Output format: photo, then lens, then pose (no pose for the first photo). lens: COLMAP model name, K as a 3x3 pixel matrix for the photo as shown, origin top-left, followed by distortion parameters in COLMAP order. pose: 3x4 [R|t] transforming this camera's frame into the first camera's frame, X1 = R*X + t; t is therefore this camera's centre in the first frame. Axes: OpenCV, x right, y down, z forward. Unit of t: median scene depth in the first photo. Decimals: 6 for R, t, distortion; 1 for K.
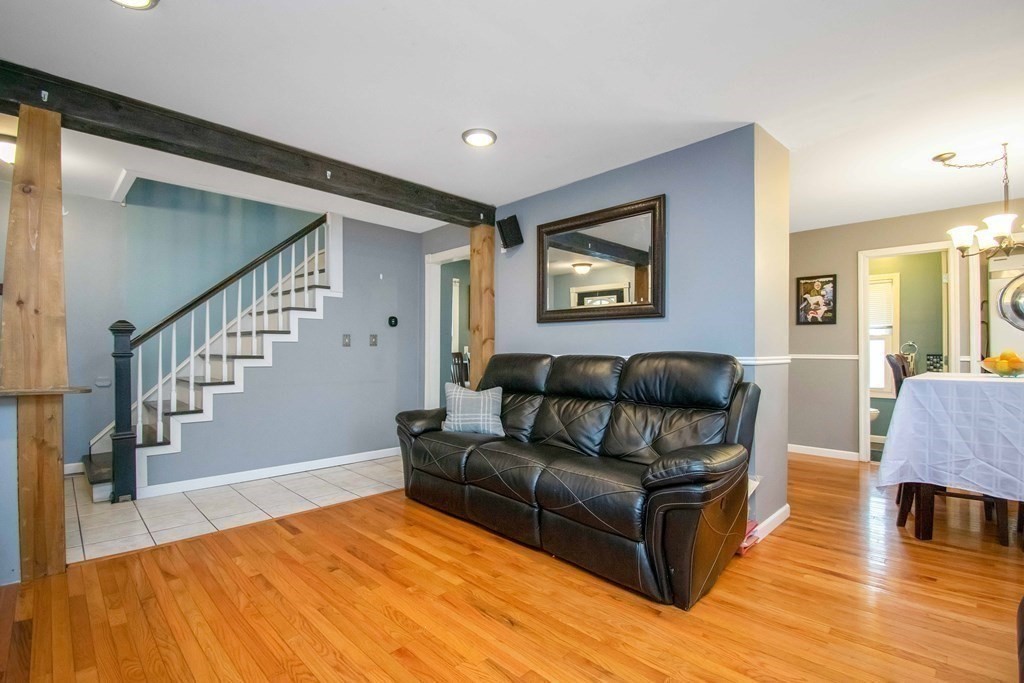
lens RADIAL K [[460.9, 0, 512.0], [0, 460.9, 341.5], [0, 0, 1]] dist [-0.000387, -0.011211]
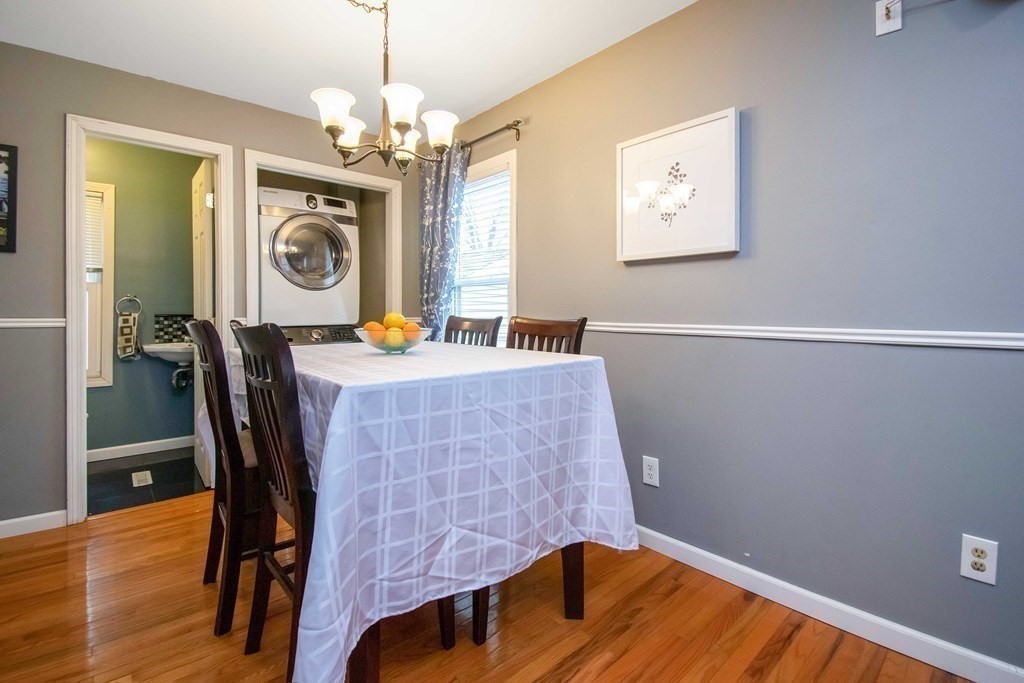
lens RADIAL K [[470.7, 0, 512.5], [0, 470.7, 312.7], [0, 0, 1]] dist [0.039779, -0.028342]
pose [[0.067202, -0.009678, 0.997692, 0.404138], [-0.022633, 0.999681, 0.011222, 0.009316], [-0.997483, -0.023335, 0.066962, 0.724546]]
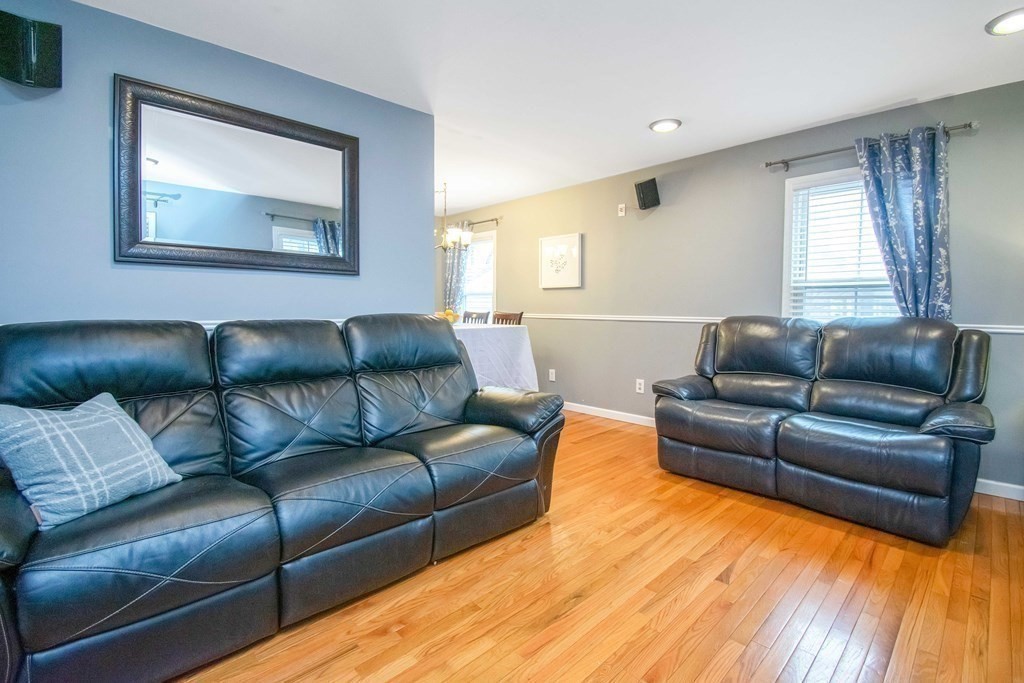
lens RADIAL K [[470.7, 0, 512.5], [0, 470.7, 312.7], [0, 0, 1]] dist [0.039779, -0.028342]
pose [[0.021484, -0.016740, 0.999629, -0.594774], [-0.024733, 0.999545, 0.017271, -0.002819], [-0.999463, -0.025095, 0.021060, 0.671242]]
